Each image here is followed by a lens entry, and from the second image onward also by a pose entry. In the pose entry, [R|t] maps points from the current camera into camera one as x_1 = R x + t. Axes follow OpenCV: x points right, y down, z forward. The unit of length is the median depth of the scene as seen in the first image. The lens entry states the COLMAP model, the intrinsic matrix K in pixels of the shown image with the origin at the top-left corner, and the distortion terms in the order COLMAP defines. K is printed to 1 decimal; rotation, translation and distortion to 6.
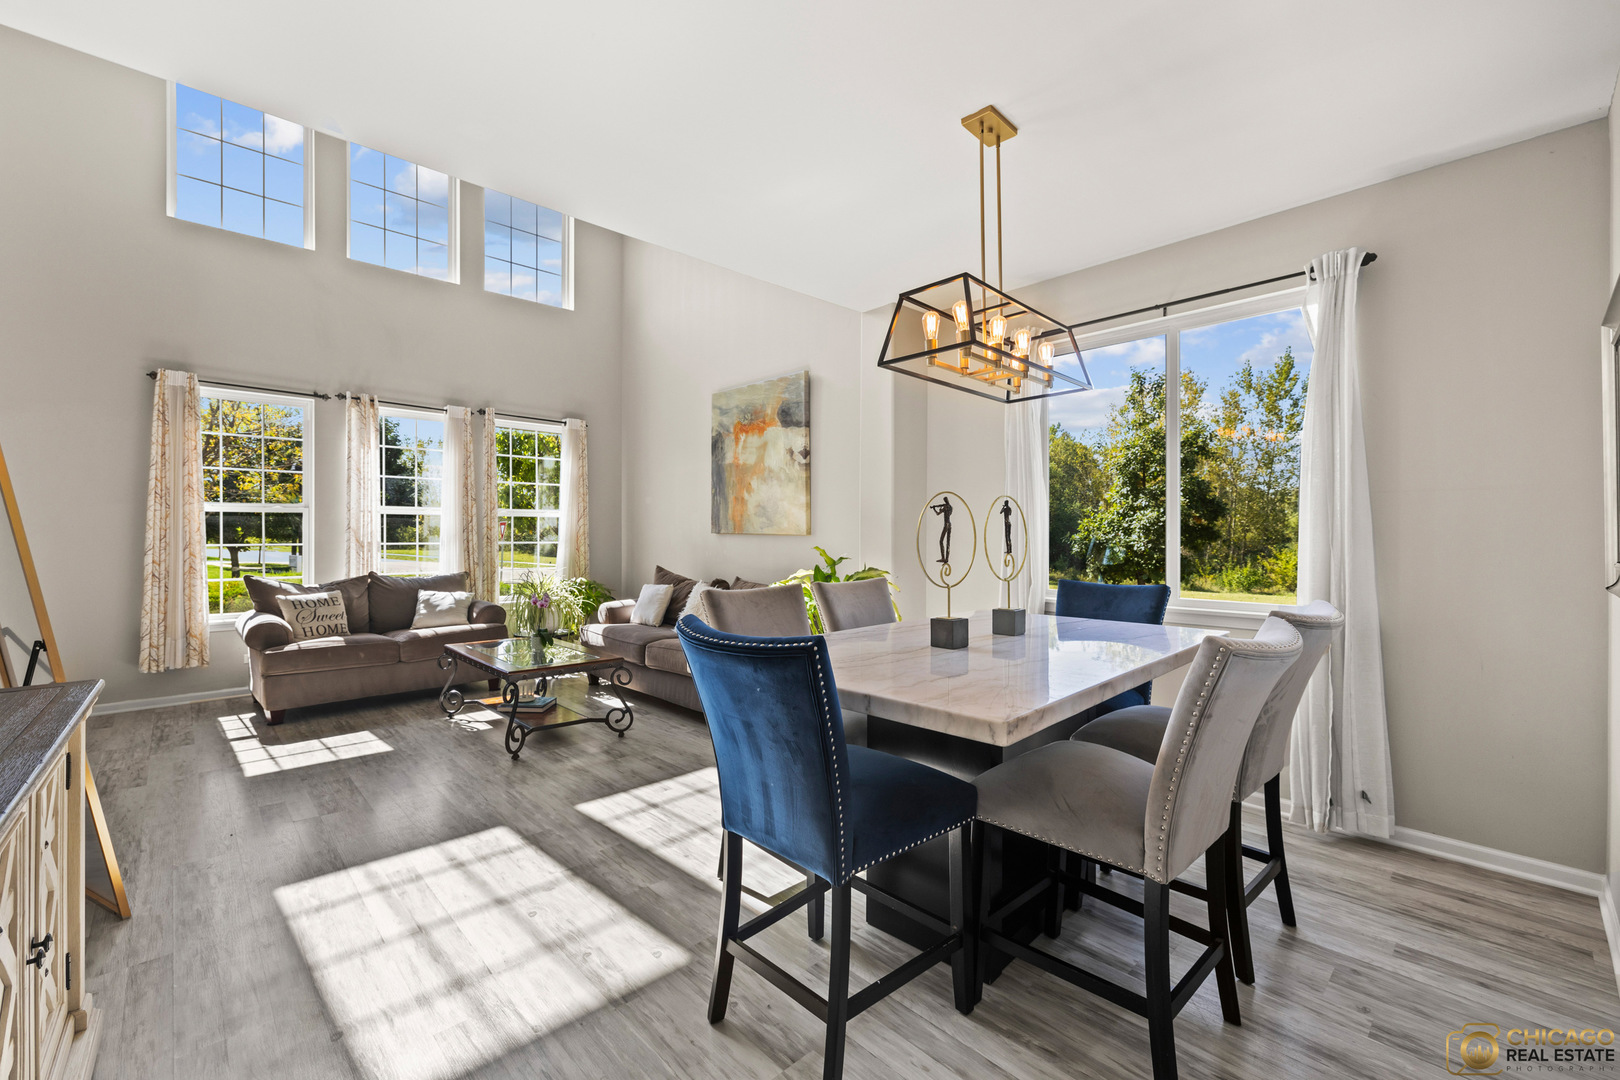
lens RADIAL K [[678.0, 0, 810.7], [0, 678.0, 535.0], [0, 0, 1]] dist [-0.000256, -0.000080]
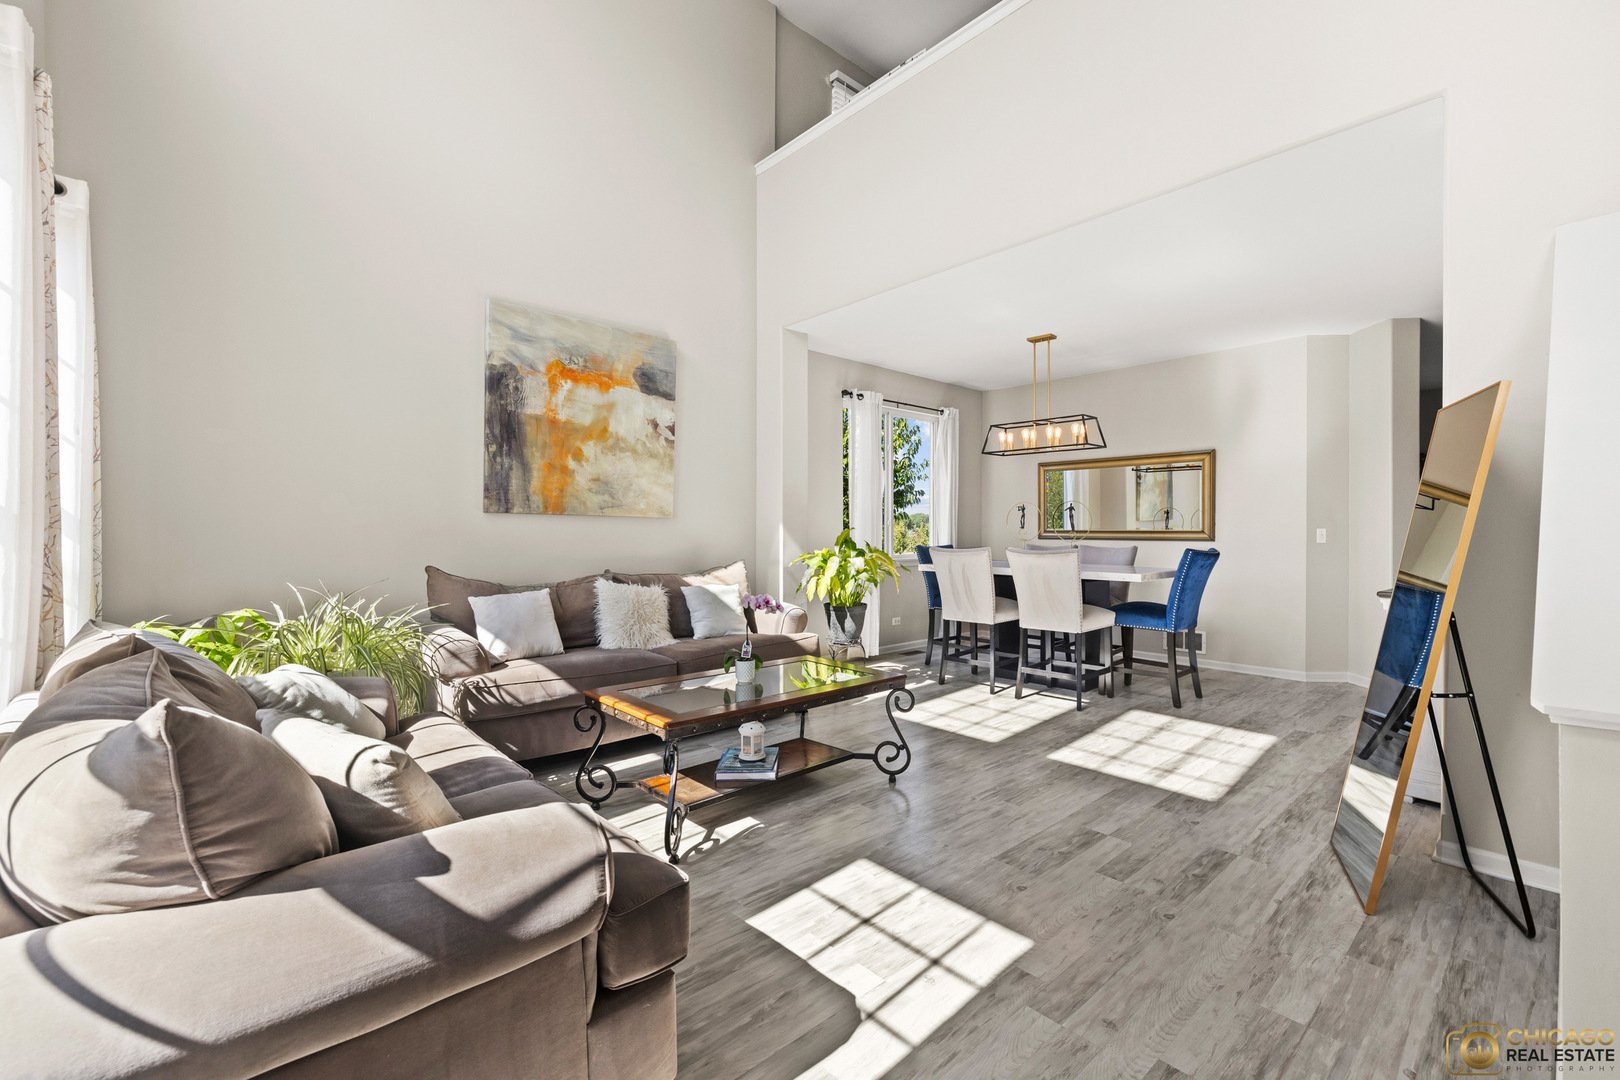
lens RADIAL K [[678.2, 0, 810.0], [0, 678.2, 540.0], [0, 0, 1]] dist [-0.038130, -0.000031]
pose [[0.005170, -0.012306, 0.999911, -0.919701], [-0.000590, 0.999924, 0.012309, 0.018539], [-0.999986, -0.000653, 0.005163, 0.795452]]
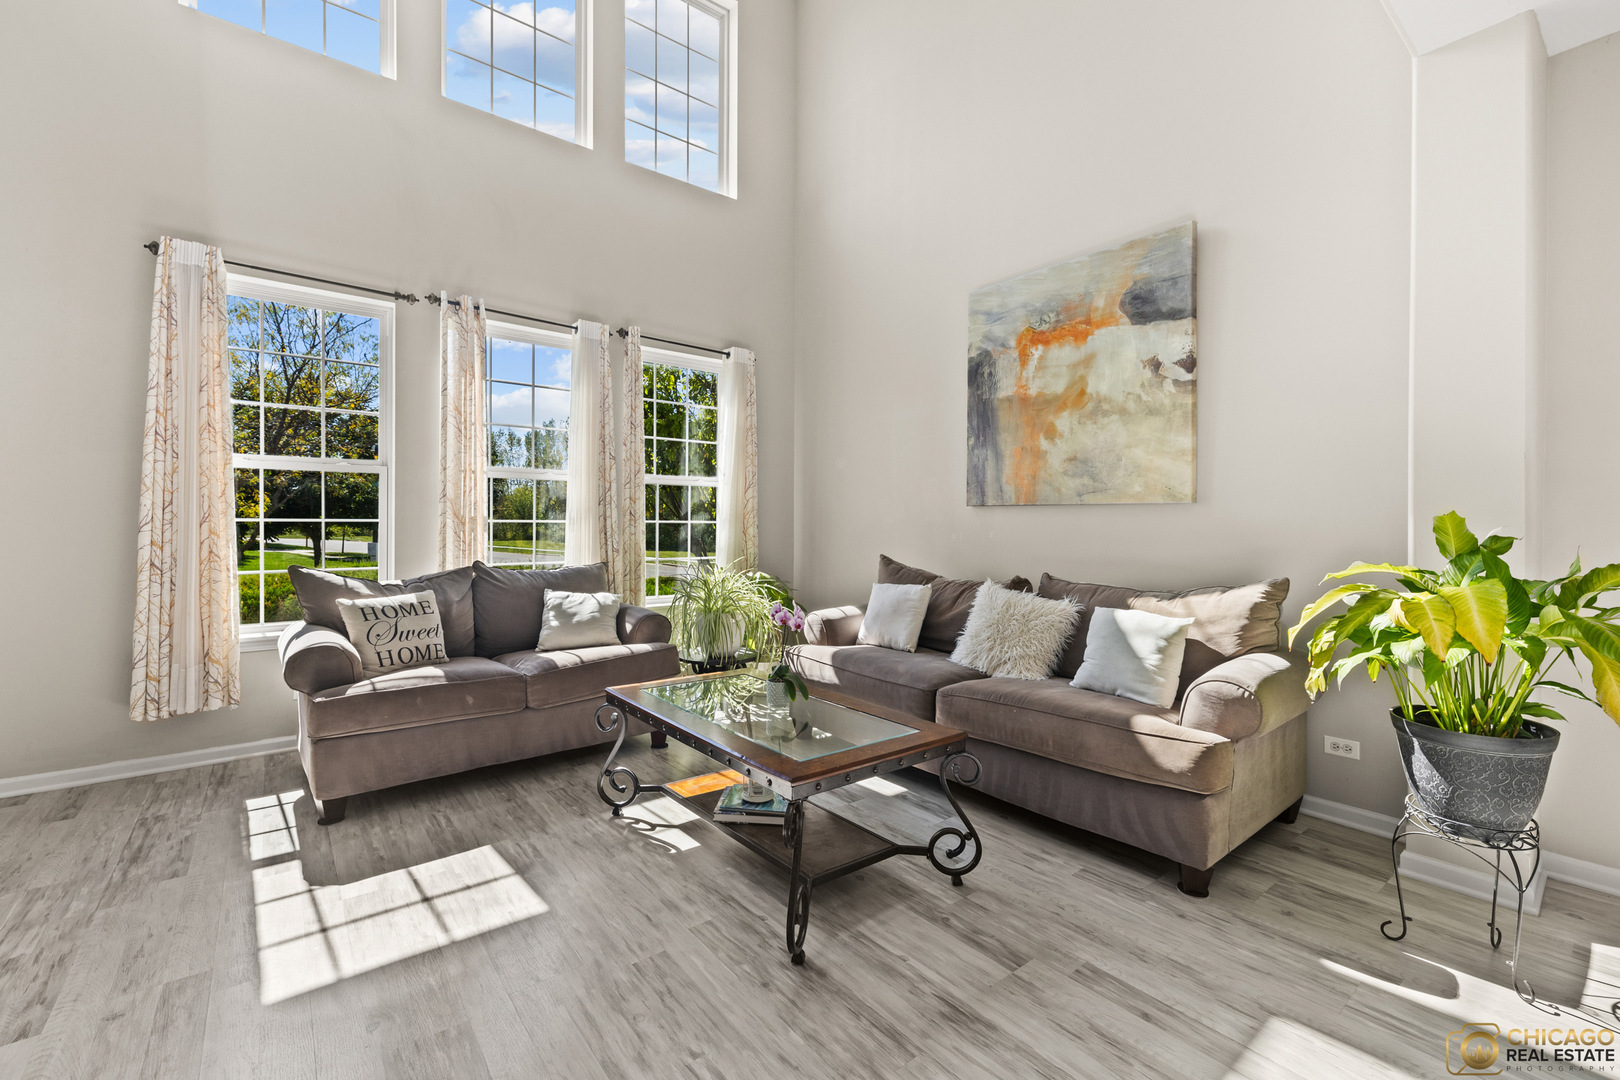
lens RADIAL K [[687.6, 0, 811.8], [0, 687.6, 525.4], [0, 0, 1]] dist [0.001838, 0.000369]
pose [[0.996363, 0.002199, -0.085184, -0.277957], [-0.002396, 0.999995, -0.002213, 0.020859], [0.085178, 0.002409, 0.996363, 0.376468]]
